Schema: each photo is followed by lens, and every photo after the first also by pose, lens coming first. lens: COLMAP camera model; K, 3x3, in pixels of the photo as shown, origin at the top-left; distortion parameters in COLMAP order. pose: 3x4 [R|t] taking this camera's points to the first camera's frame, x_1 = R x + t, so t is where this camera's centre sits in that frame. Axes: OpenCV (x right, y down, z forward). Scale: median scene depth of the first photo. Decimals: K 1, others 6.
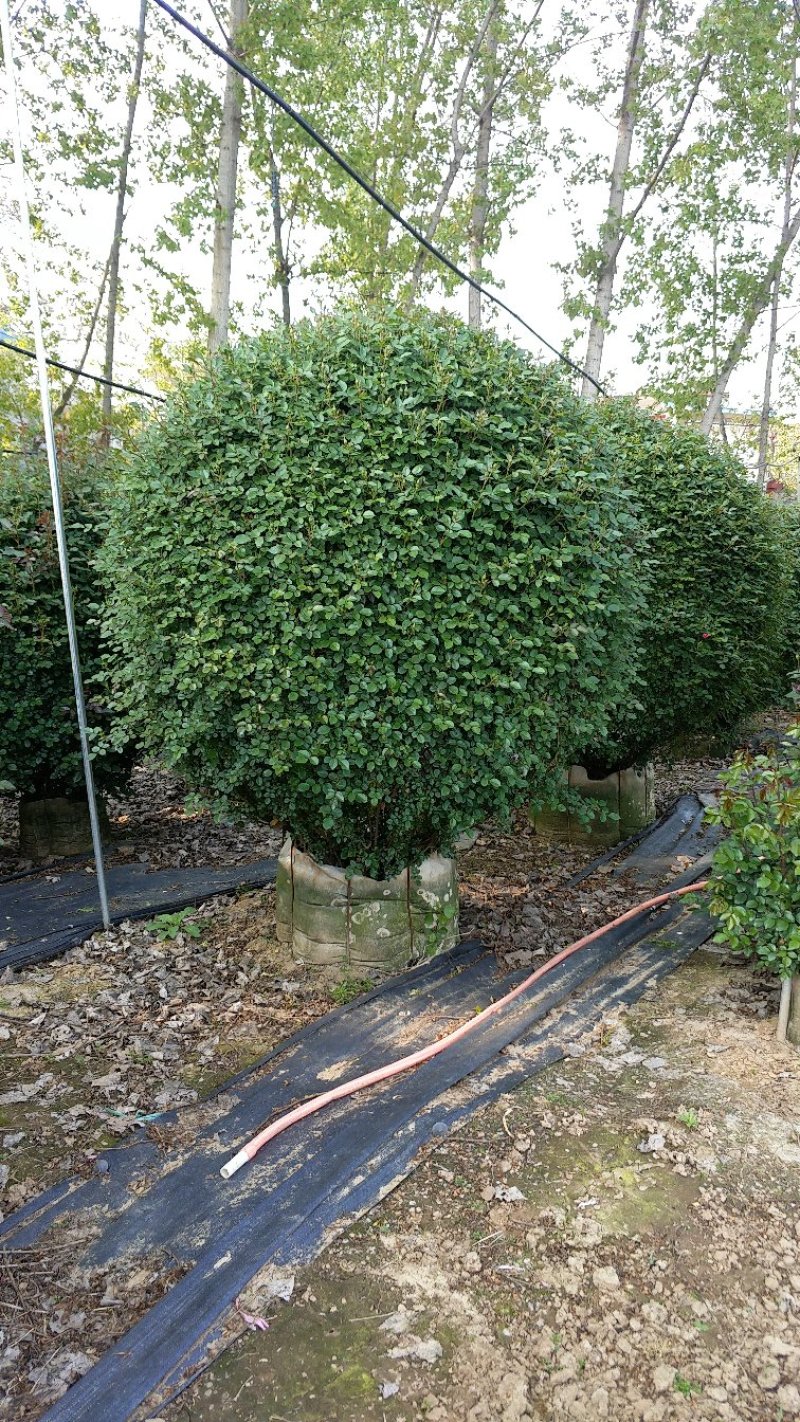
lens RADIAL K [[1112.8, 0, 397.1], [0, 1112.8, 718.8], [0, 0, 1]] dist [0.013170, -0.014650]
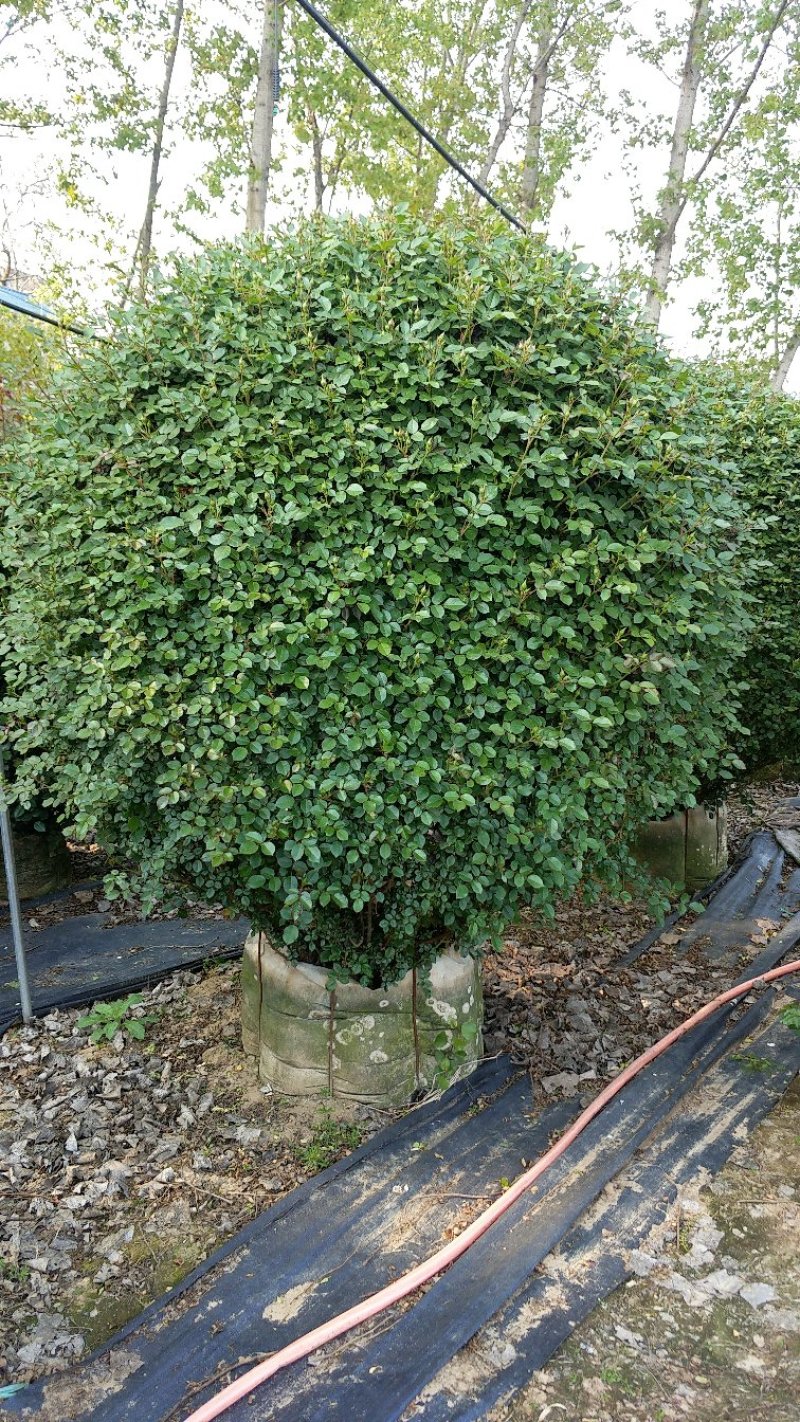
lens RADIAL K [[1112.8, 0, 402.6], [0, 1112.8, 701.6], [0, 0, 1]] dist [0.013170, -0.014650]
pose [[0.999291, 0.020791, -0.031399, 0.023858], [-0.020780, 0.999784, 0.000666, -0.048673], [0.031406, -0.000013, 0.999507, 0.283565]]
